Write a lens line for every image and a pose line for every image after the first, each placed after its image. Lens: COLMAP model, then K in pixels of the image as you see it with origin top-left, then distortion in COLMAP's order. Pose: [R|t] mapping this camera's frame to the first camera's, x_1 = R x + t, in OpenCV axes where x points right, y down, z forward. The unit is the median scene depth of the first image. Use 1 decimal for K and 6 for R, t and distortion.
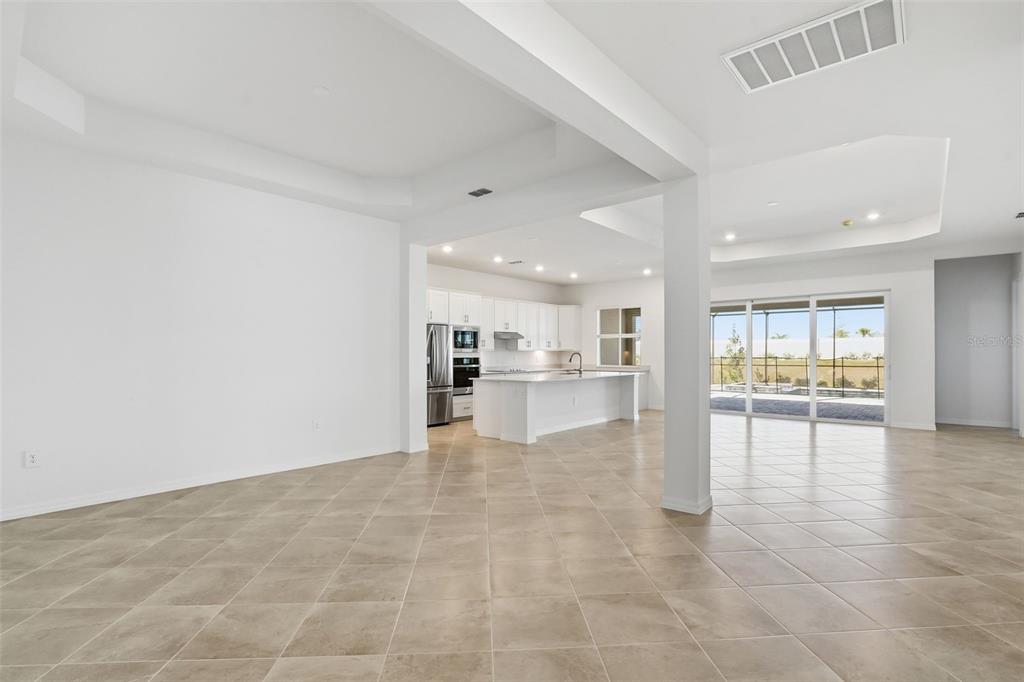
lens RADIAL K [[485.2, 0, 512.0], [0, 485.2, 351.4], [0, 0, 1]] dist [-0.058269, 0.021069]
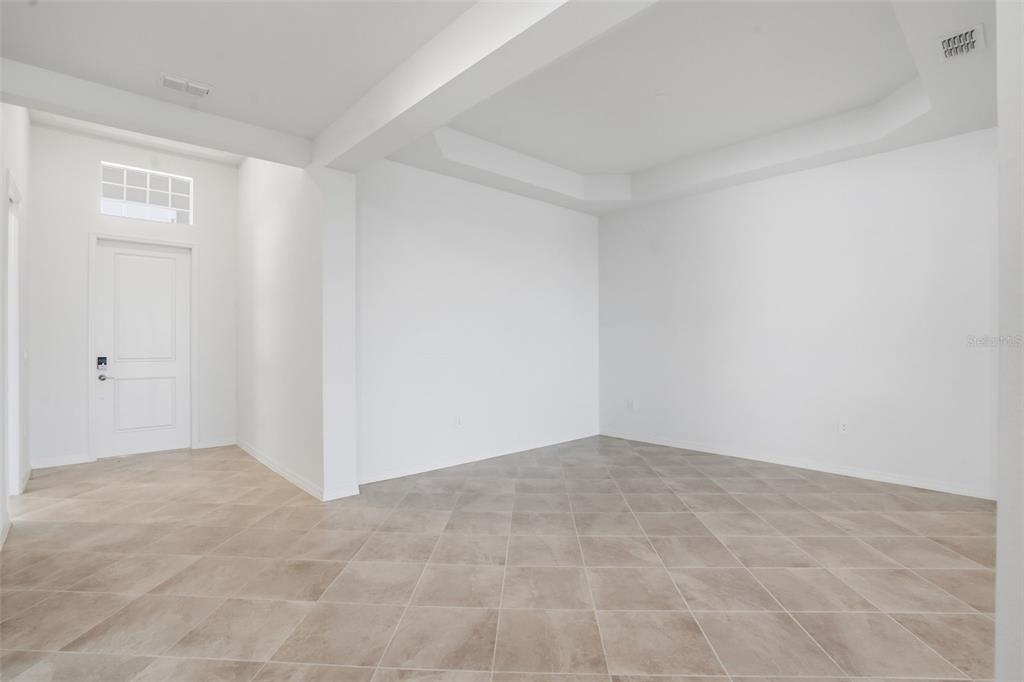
lens RADIAL K [[485.2, 0, 512.0], [0, 485.2, 351.4], [0, 0, 1]] dist [-0.058269, 0.021069]
pose [[-0.109035, 0.021824, -0.993798, 0.276861], [0.007207, 0.999750, 0.021164, 0.000407], [0.994012, -0.004854, -0.109165, 0.303878]]
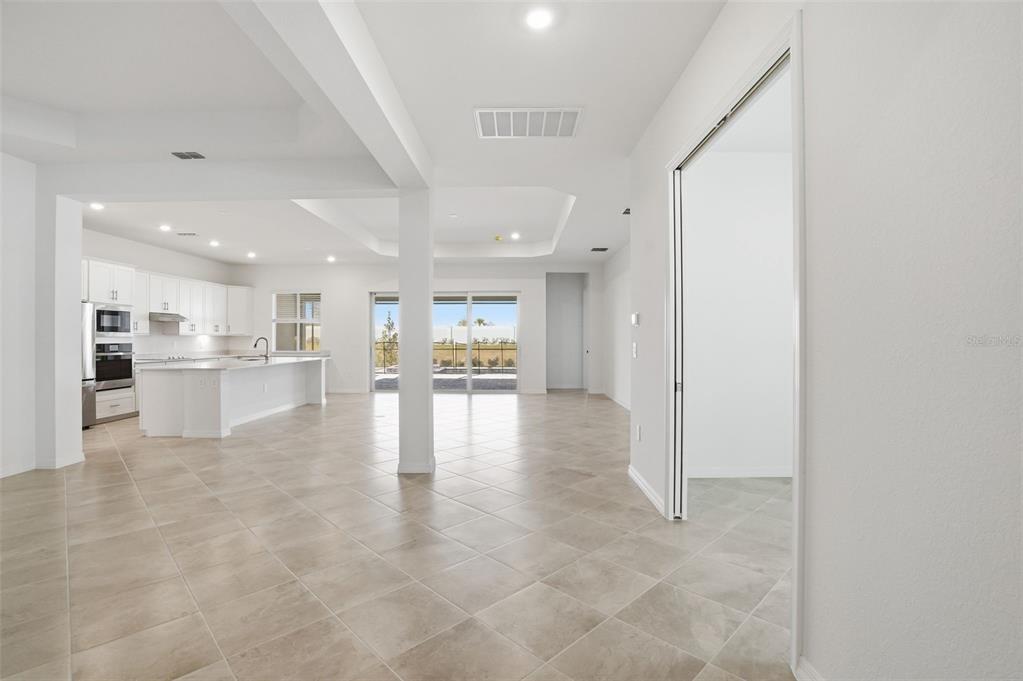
lens RADIAL K [[476.8, 0, 507.8], [0, 476.8, 336.6], [0, 0, 1]] dist [-0.057278, 0.020551]
pose [[0.762440, 0.003575, 0.647049, -0.092716], [-0.003361, 0.999993, -0.001564, 0.000368], [-0.647050, -0.000983, 0.762447, -0.012440]]
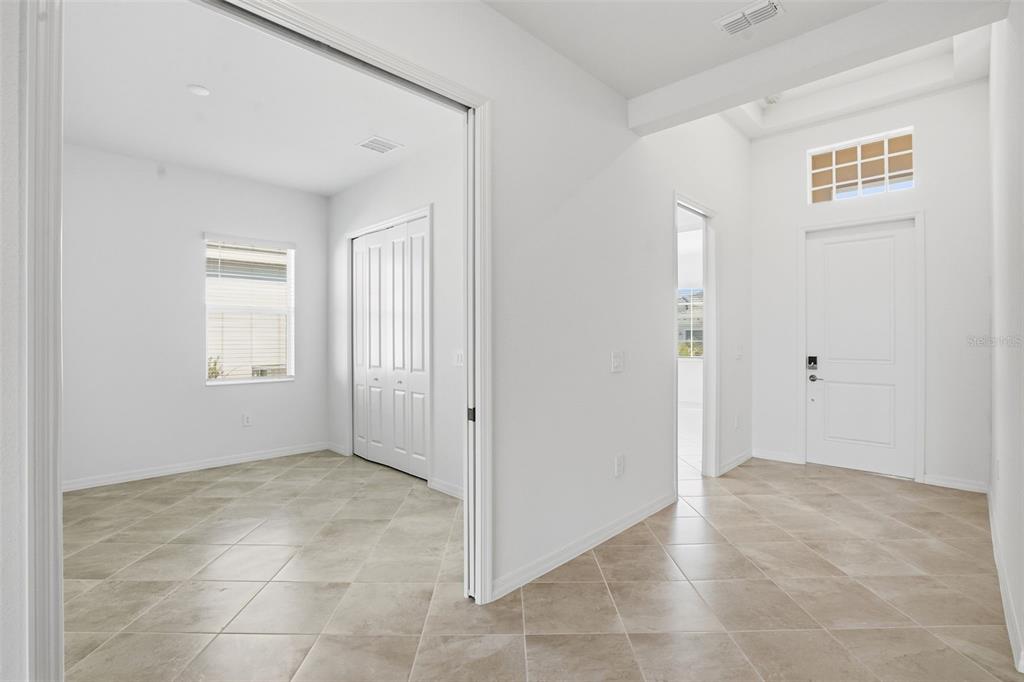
lens RADIAL K [[477.3, 0, 508.3], [0, 477.3, 337.1], [0, 0, 1]] dist [-0.057278, 0.020551]
pose [[-0.997876, 0.007776, 0.064671, 0.088155], [0.007243, 0.999938, -0.008472, -0.004014], [-0.064733, -0.007986, -0.997871, 0.304544]]
